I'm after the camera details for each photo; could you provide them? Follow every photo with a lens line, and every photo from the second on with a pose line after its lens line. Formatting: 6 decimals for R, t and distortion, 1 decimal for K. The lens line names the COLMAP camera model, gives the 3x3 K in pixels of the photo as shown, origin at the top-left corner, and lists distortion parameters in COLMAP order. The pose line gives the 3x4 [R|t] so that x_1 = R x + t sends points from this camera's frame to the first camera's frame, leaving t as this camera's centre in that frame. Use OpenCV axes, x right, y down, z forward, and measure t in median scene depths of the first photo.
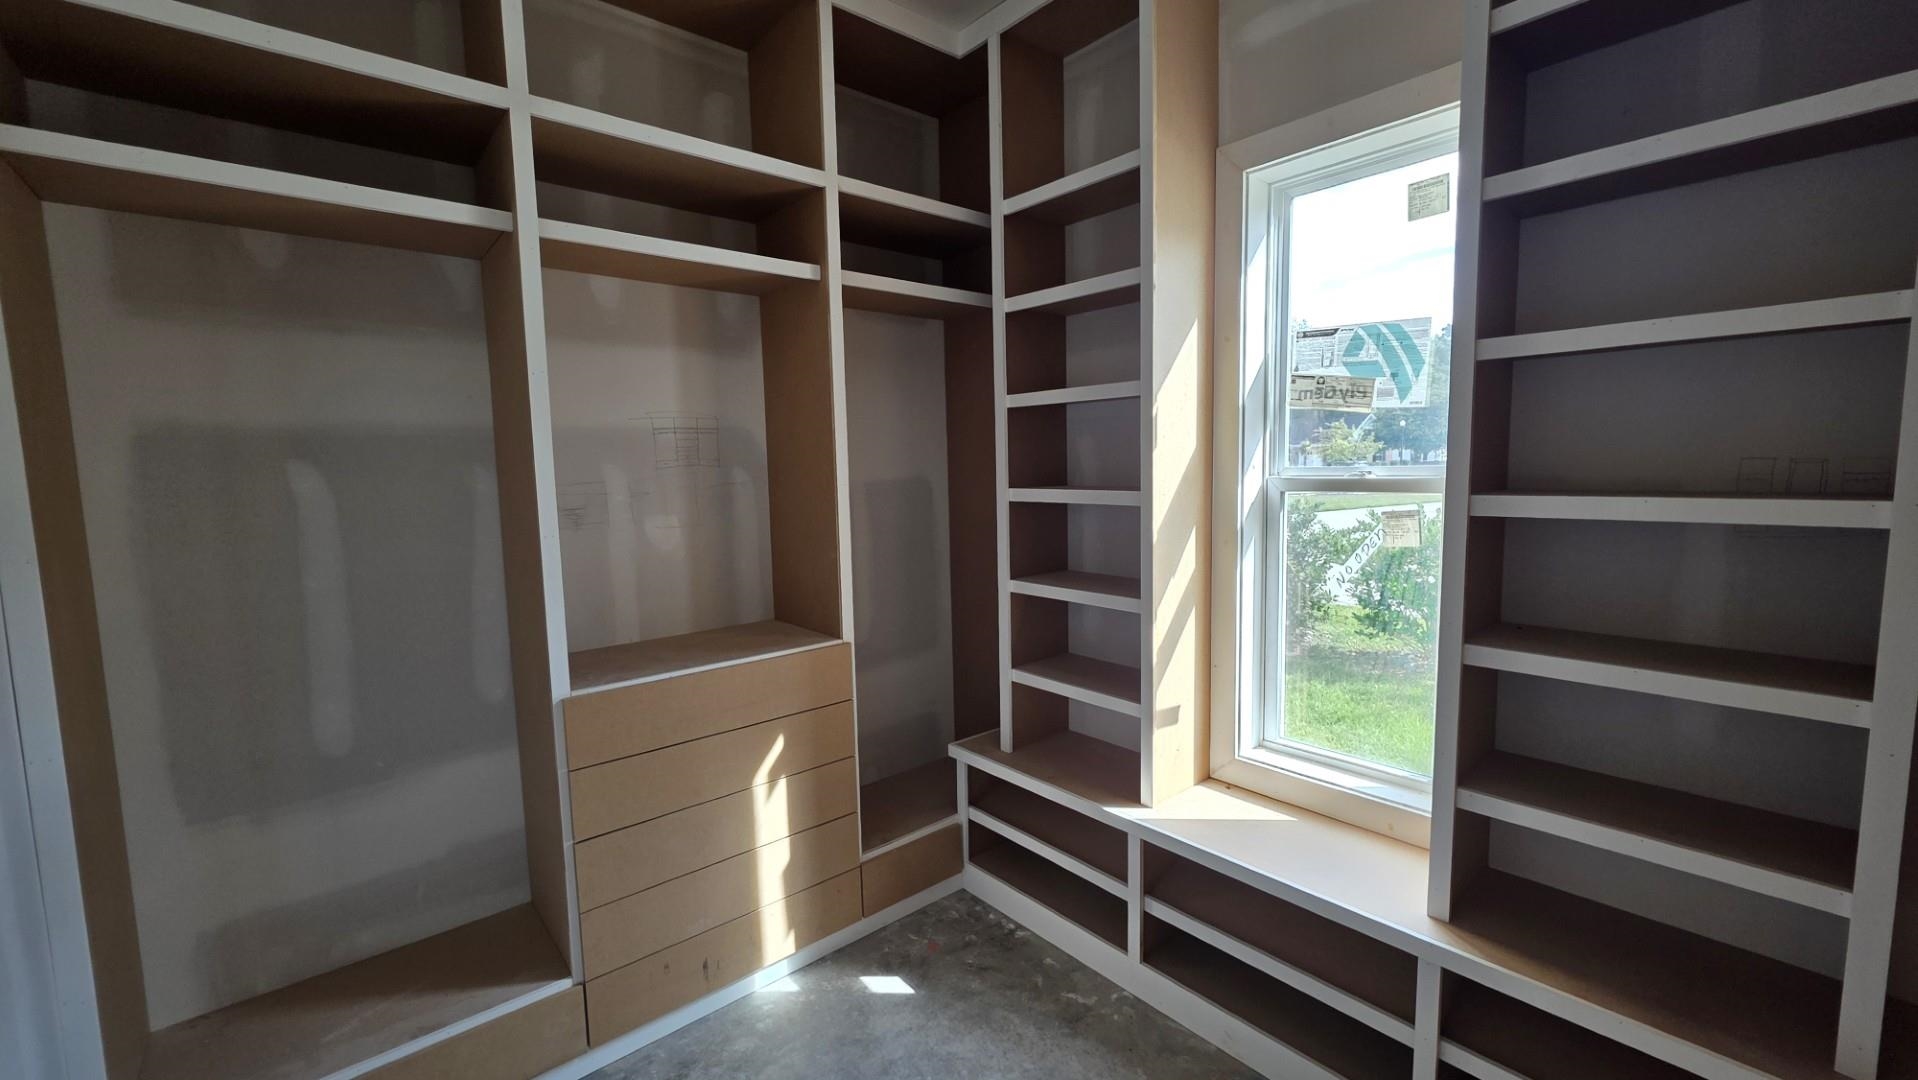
lens RADIAL K [[776.2, 0, 957.3], [0, 776.2, 534.5], [0, 0, 1]] dist [-0.001137, -0.001489]
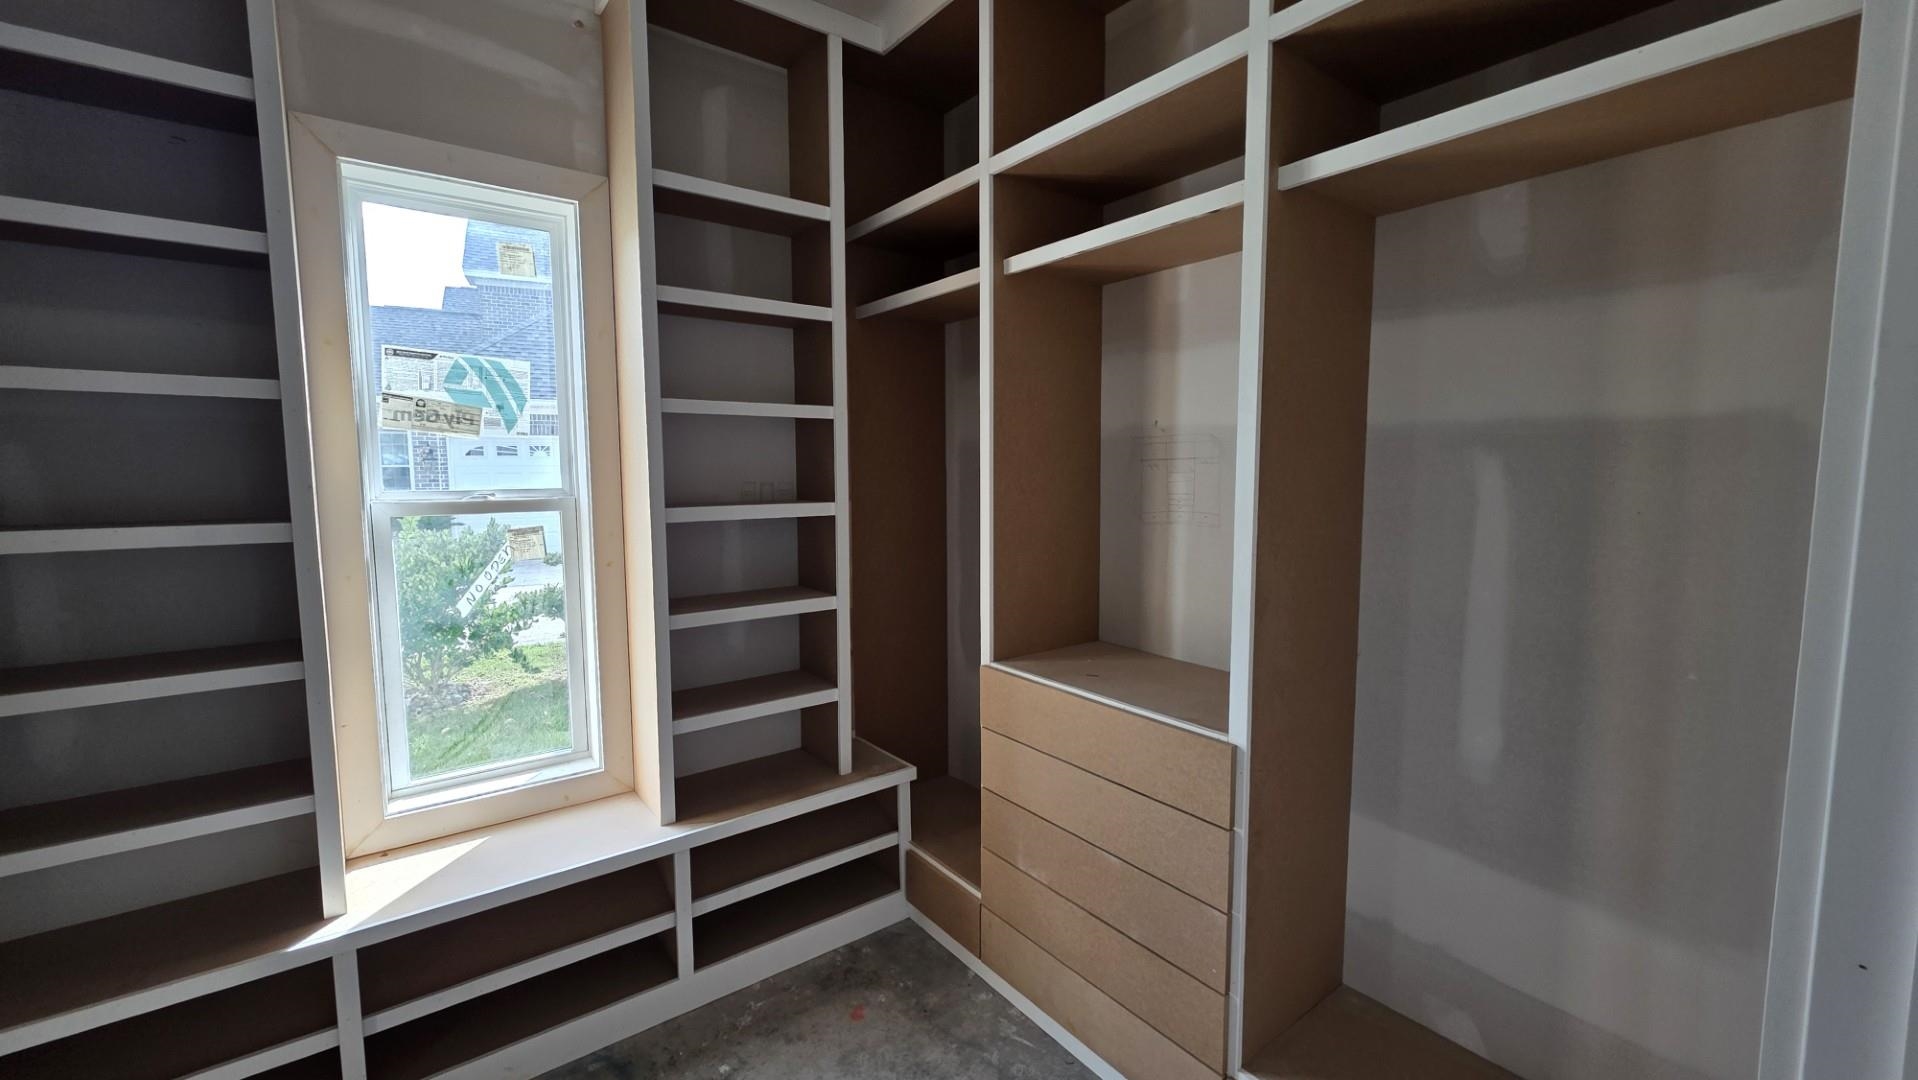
lens RADIAL K [[776.2, 0, 945.8], [0, 776.2, 533.1], [0, 0, 1]] dist [-0.001137, -0.001489]
pose [[0.056201, -0.058275, 0.996717, -0.507781], [0.097649, 0.993830, 0.052600, -0.021684], [-0.993633, 0.094373, 0.061545, 0.304904]]
